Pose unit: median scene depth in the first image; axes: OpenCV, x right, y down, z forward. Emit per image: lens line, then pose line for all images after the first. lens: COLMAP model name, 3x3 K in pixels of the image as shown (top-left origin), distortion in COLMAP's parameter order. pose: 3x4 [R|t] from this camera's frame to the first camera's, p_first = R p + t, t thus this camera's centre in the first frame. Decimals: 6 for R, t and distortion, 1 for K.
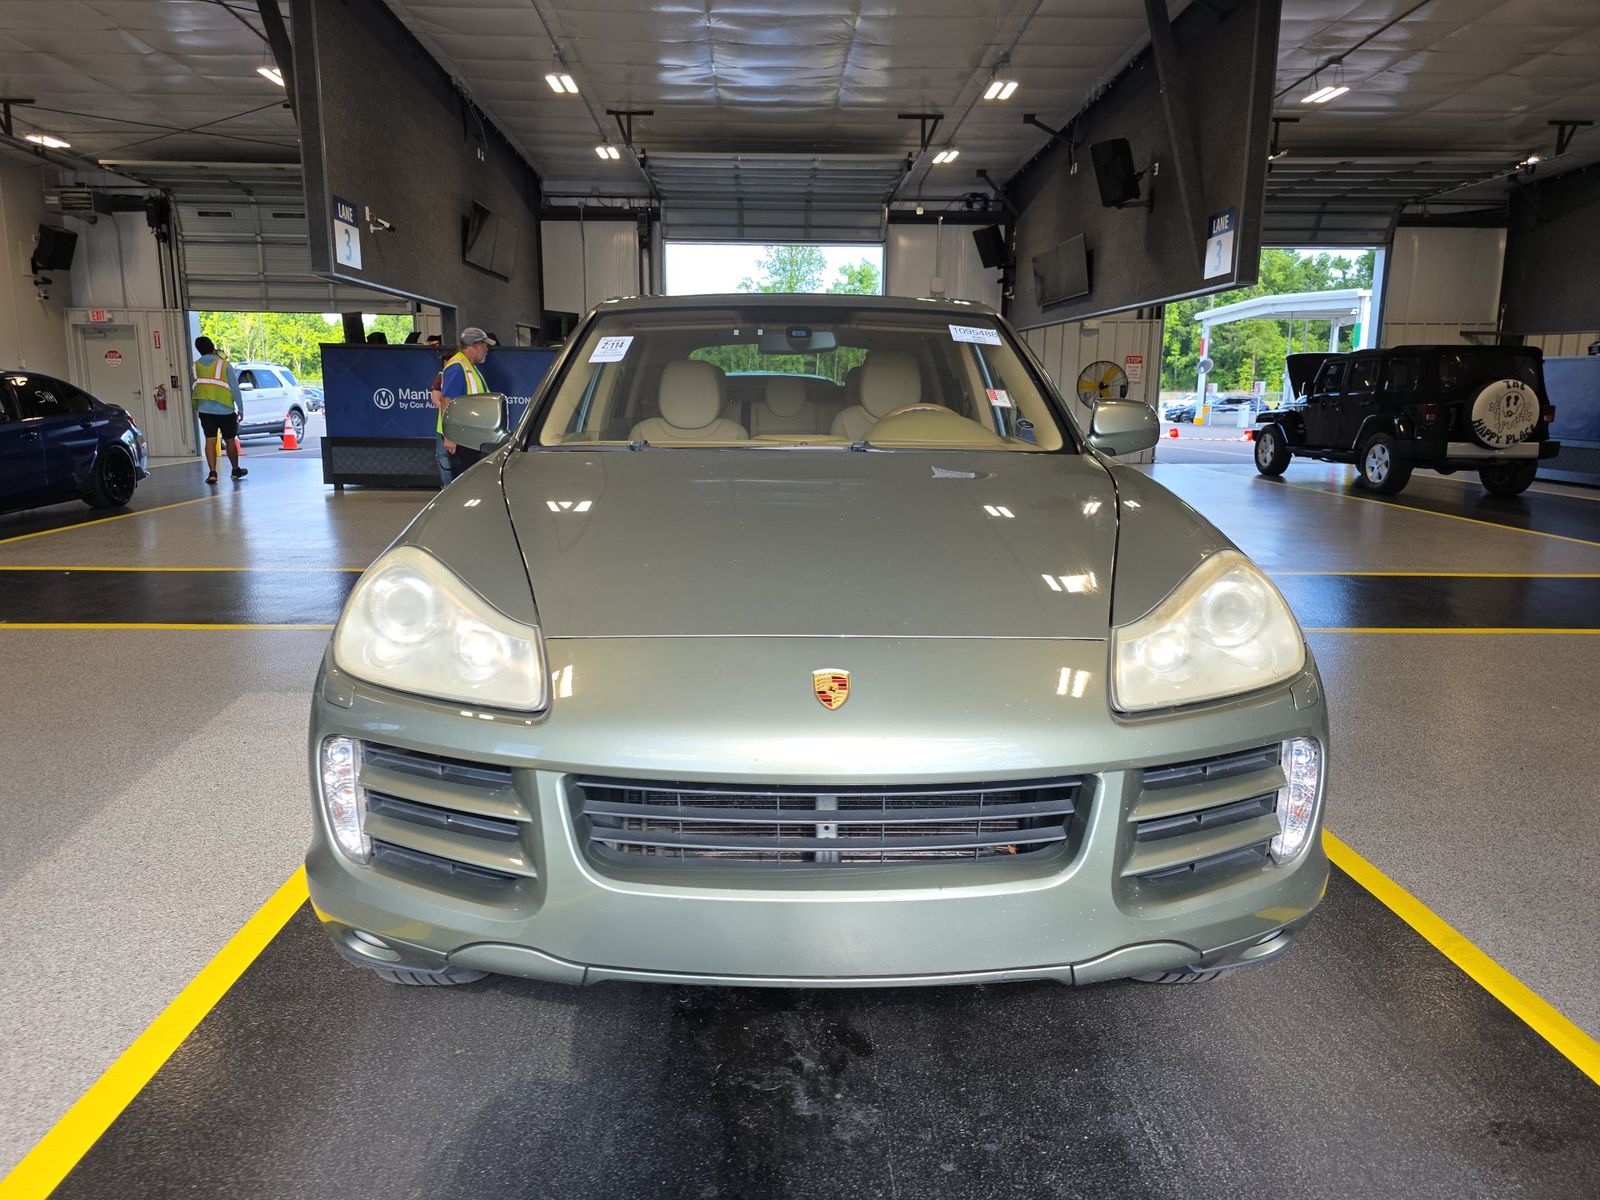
lens RADIAL K [[1075.0, 0, 791.8], [0, 1075.0, 585.8], [0, 0, 1]] dist [0.018233, -0.018340]
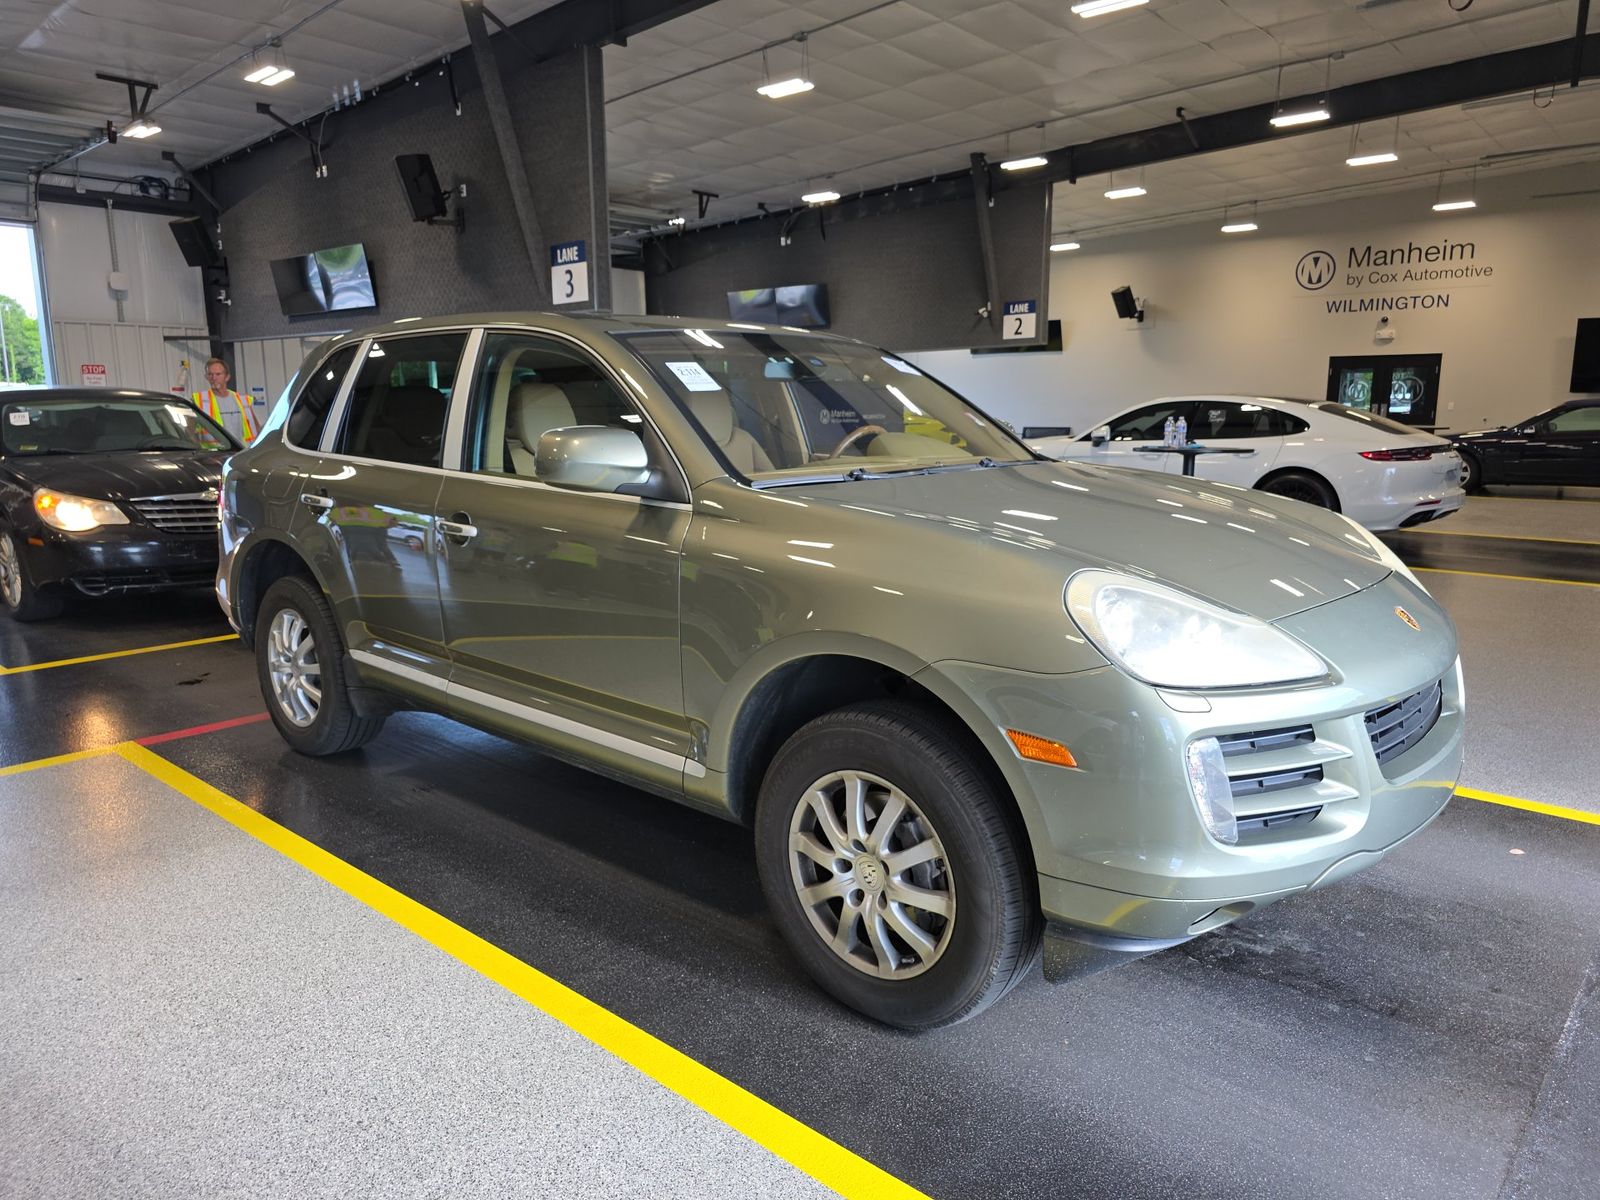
lens RADIAL K [[1075.0, 0, 798.9], [0, 1075.0, 608.2], [0, 0, 1]] dist [0.018233, -0.018340]
pose [[0.675065, -0.144618, 0.723445, -0.195131], [0.138048, 0.988040, 0.068695, -0.017079], [-0.724728, 0.053497, 0.686956, 0.070379]]
